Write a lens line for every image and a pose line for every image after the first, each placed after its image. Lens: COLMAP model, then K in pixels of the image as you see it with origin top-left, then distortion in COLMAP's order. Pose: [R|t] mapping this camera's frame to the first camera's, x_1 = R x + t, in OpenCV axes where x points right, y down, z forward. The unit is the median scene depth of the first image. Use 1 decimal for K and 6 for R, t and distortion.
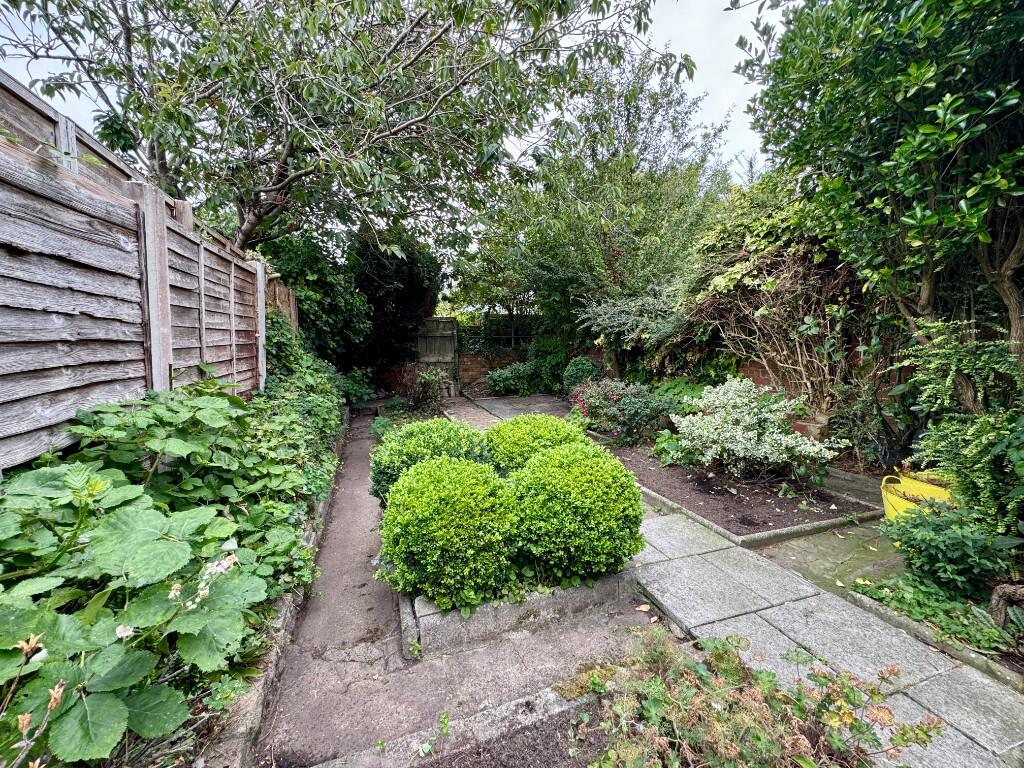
lens RADIAL K [[409.8, 0, 509.5], [0, 409.8, 383.4], [0, 0, 1]] dist [-0.003163, -0.000190]
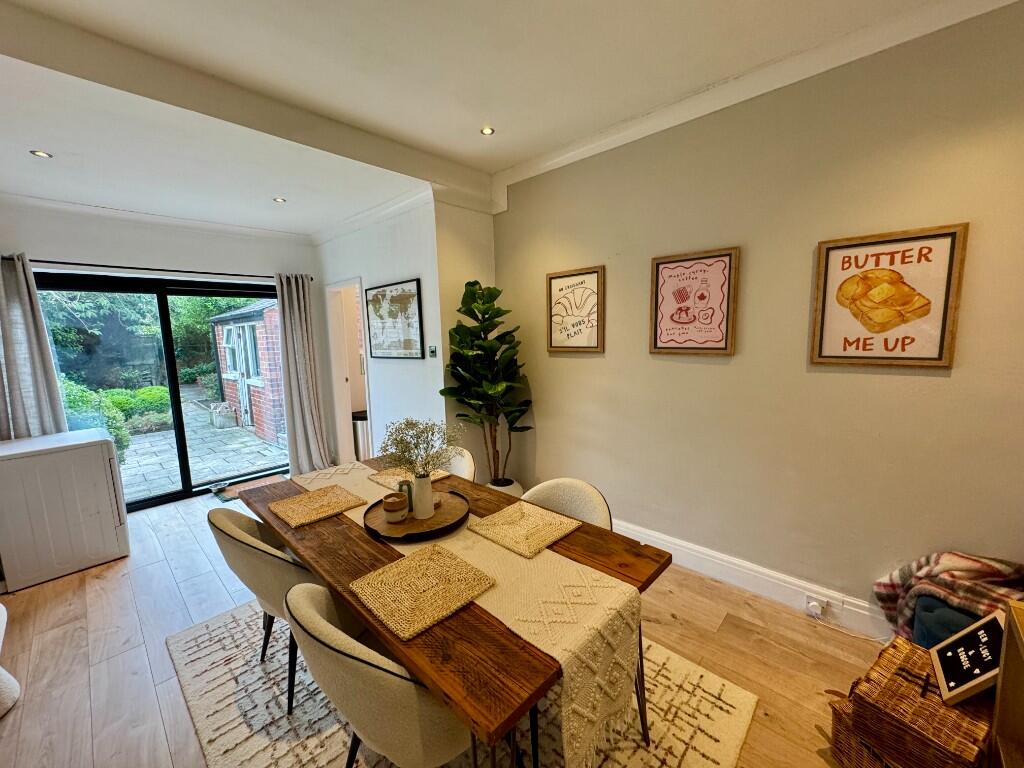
lens RADIAL K [[409.8, 0, 509.5], [0, 409.8, 385.8], [0, 0, 1]] dist [-0.003163, -0.000190]
pose [[0.878595, -0.067319, 0.472800, 0.673057], [0.046016, 0.997342, 0.056494, 0.008570], [-0.475346, -0.027879, 0.879357, -2.193513]]
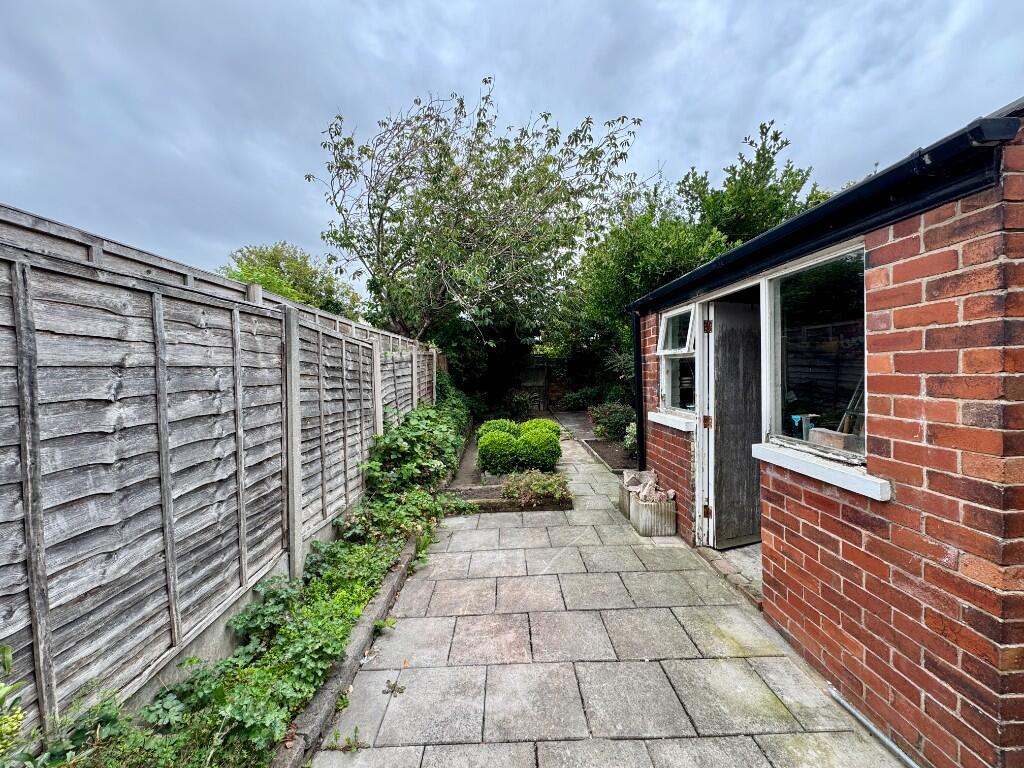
lens RADIAL K [[409.8, 0, 511.0], [0, 409.8, 382.4], [0, 0, 1]] dist [-0.003163, -0.000190]
pose [[0.956755, 0.000533, -0.290896, 0.369980], [-0.011171, 0.999328, -0.034909, -0.033186], [0.290682, 0.036649, 0.956118, -0.849076]]
